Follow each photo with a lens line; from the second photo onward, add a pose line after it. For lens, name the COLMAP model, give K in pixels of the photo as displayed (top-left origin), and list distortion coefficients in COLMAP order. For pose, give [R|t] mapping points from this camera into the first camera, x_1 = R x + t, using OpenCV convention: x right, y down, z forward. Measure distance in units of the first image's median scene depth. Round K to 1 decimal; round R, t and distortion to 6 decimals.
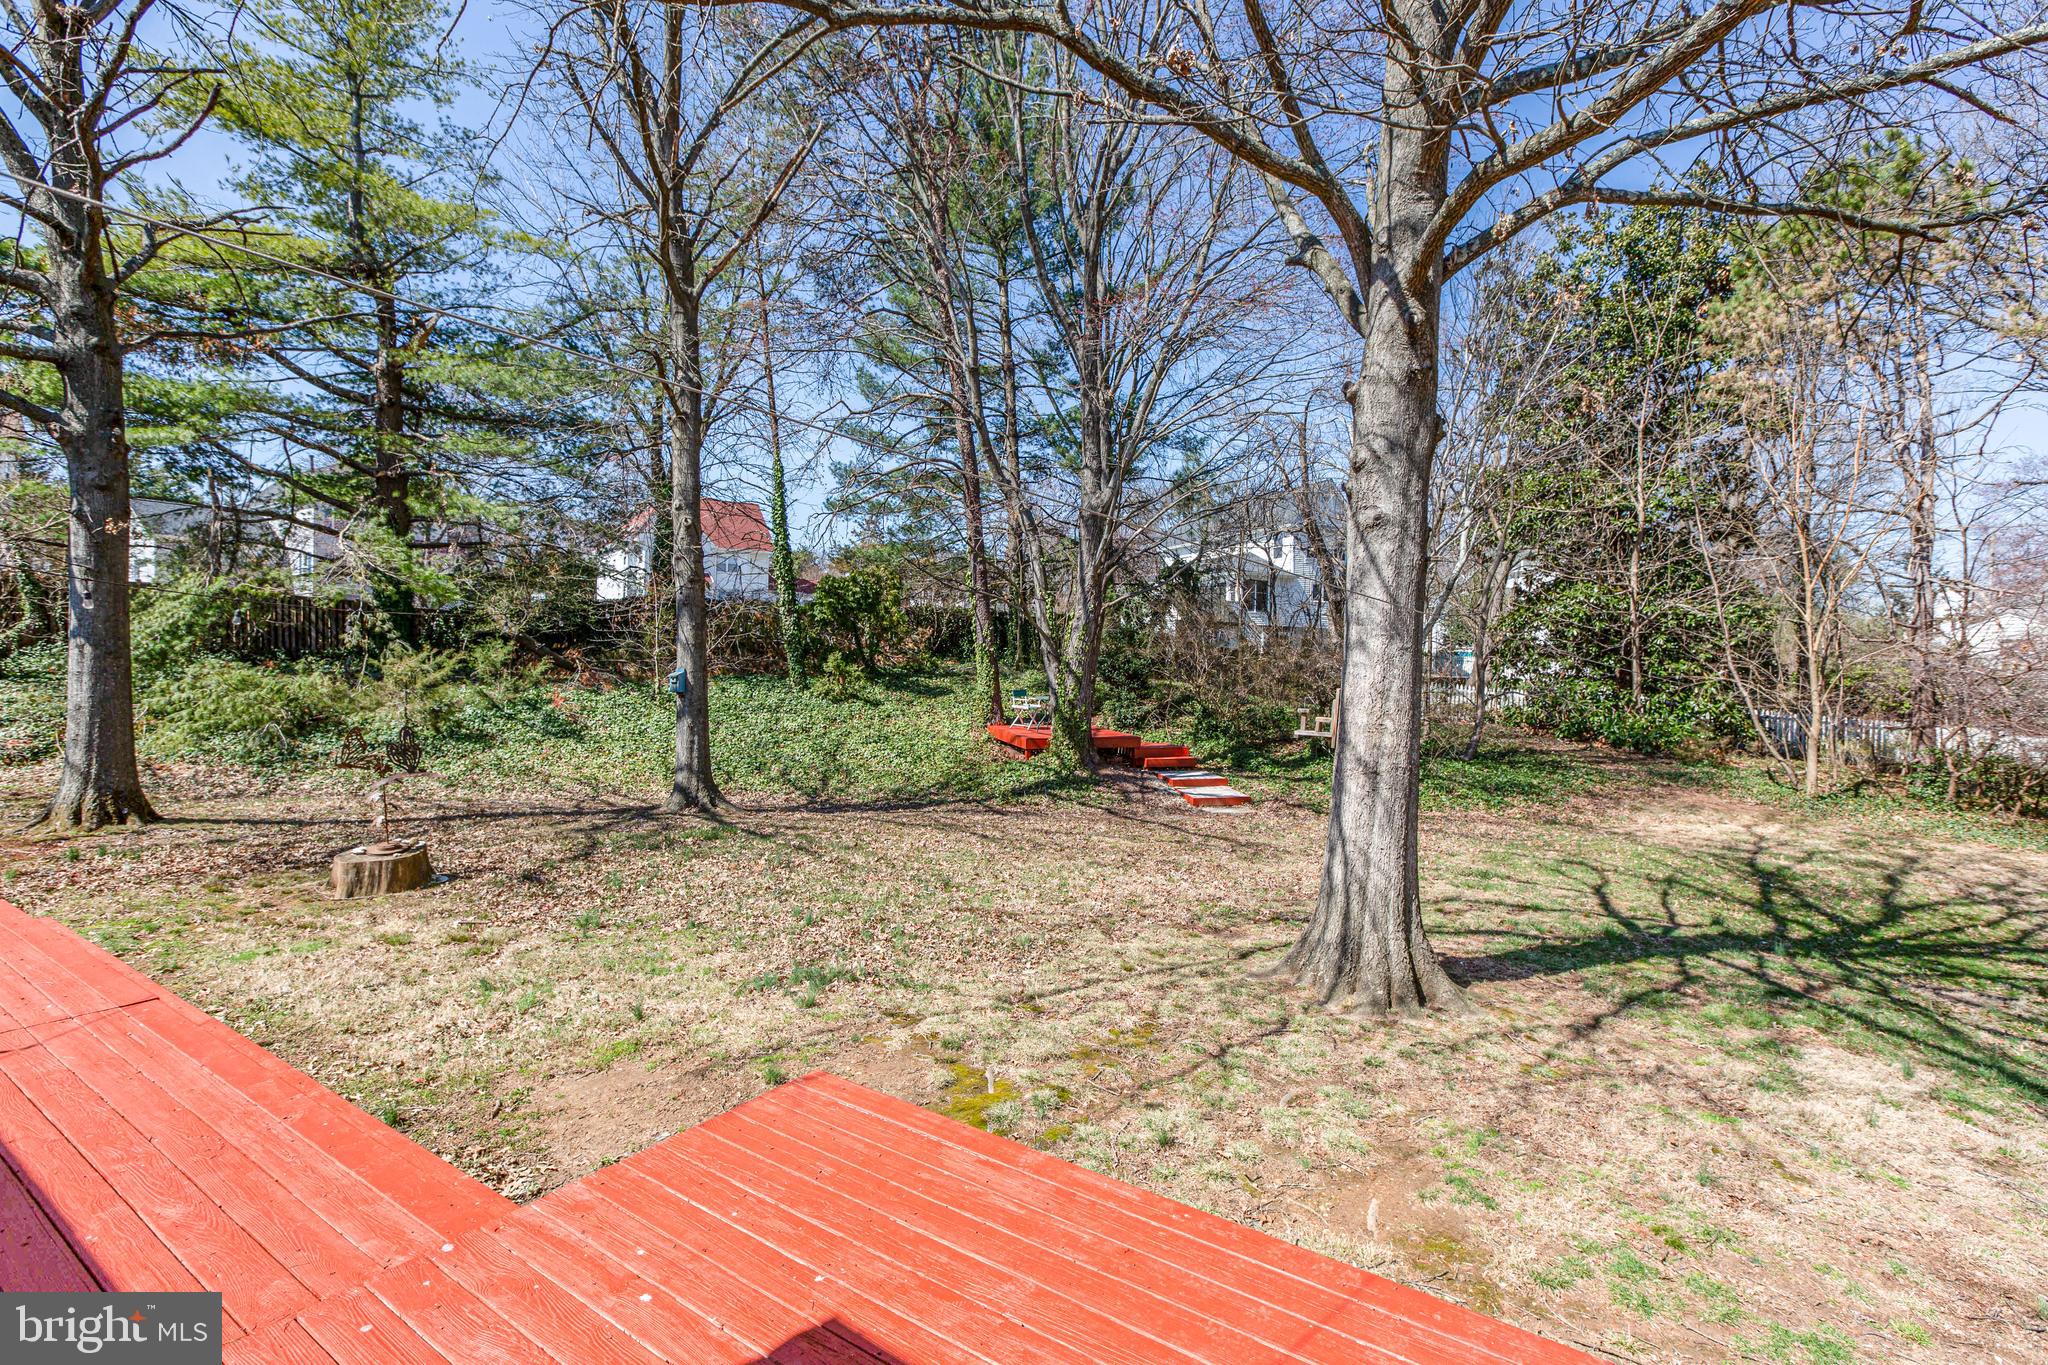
lens RADIAL K [[931.3, 0, 1023.2], [0, 931.3, 671.5], [0, 0, 1]] dist [-0.024850, 0.012853]
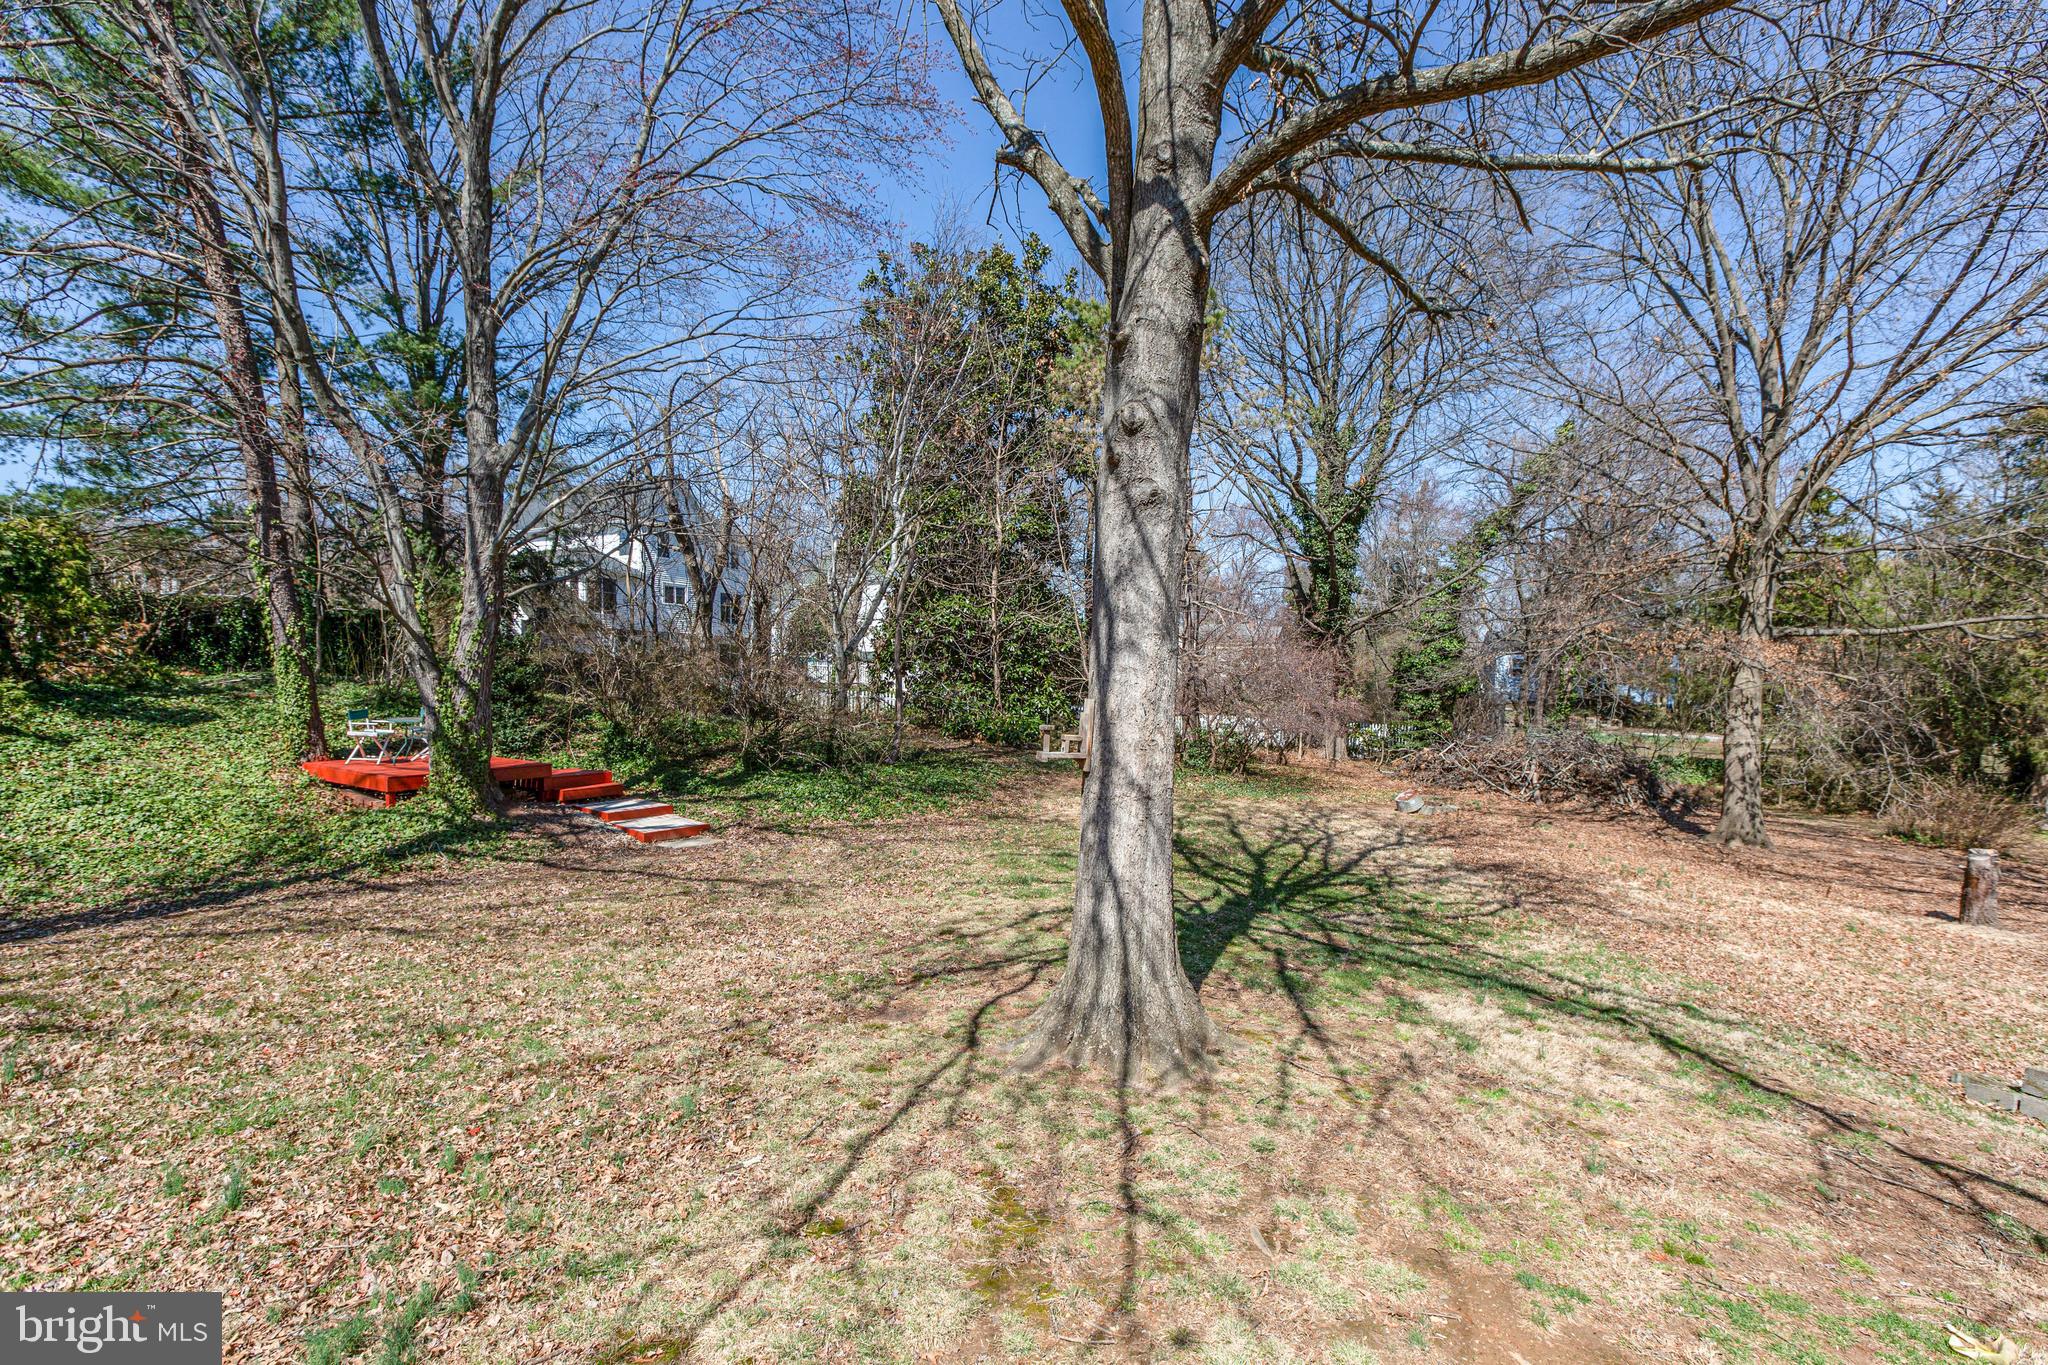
lens RADIAL K [[931.3, 0, 999.8], [0, 931.3, 718.0], [0, 0, 1]] dist [-0.024850, 0.012853]
pose [[0.764413, -0.042122, 0.643350, -0.097845], [0.014039, 0.998714, 0.048708, -0.002361], [-0.644574, -0.028201, 0.764021, 0.158924]]
